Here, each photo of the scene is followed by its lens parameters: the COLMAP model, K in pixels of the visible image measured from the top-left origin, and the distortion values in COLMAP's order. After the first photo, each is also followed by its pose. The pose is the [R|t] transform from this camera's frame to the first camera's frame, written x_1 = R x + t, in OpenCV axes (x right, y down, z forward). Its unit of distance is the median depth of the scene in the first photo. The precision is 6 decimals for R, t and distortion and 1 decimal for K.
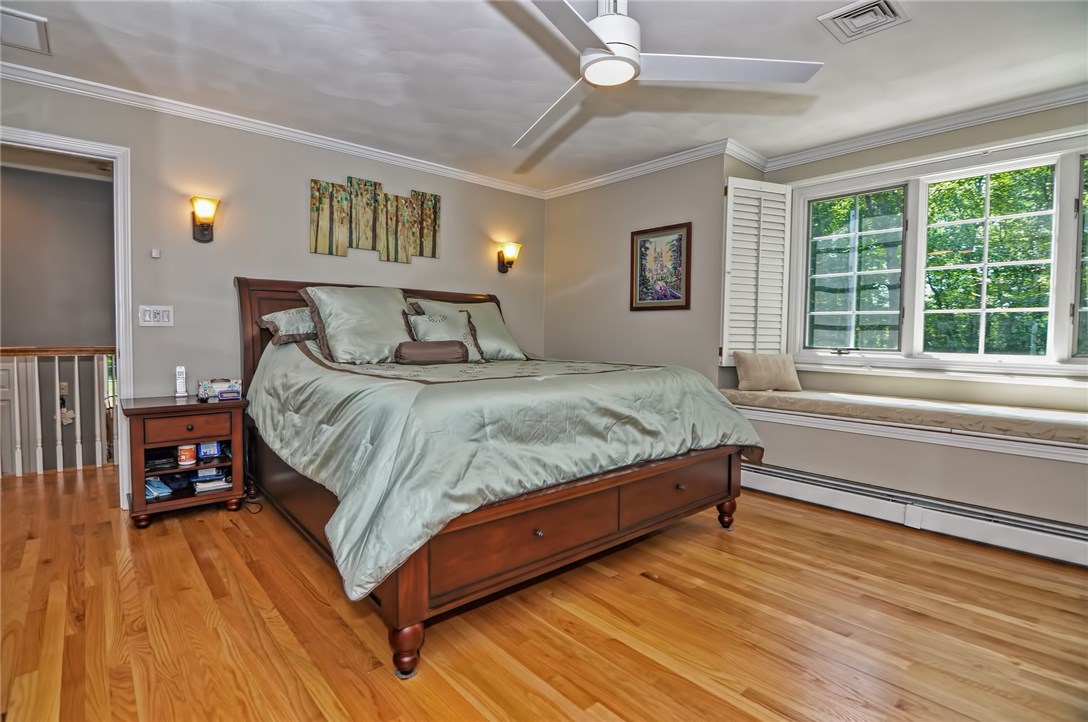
lens RADIAL K [[525.3, 0, 536.4], [0, 525.3, 356.9], [0, 0, 1]] dist [0.000240, -0.015396]
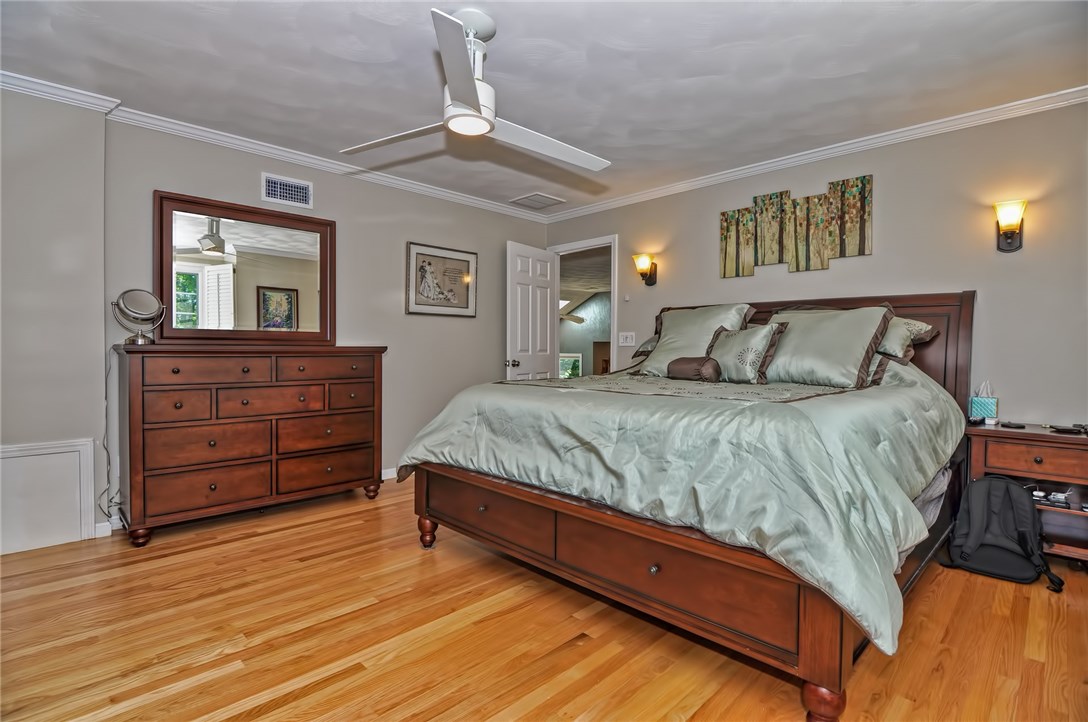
lens RADIAL K [[525.3, 0, 536.4], [0, 525.3, 356.9], [0, 0, 1]] dist [0.000240, -0.015396]
pose [[0.063971, 0.007971, -0.997920, 0.638474], [-0.049160, 0.998779, 0.004827, -0.017124], [0.996740, 0.048749, 0.064285, 0.528171]]
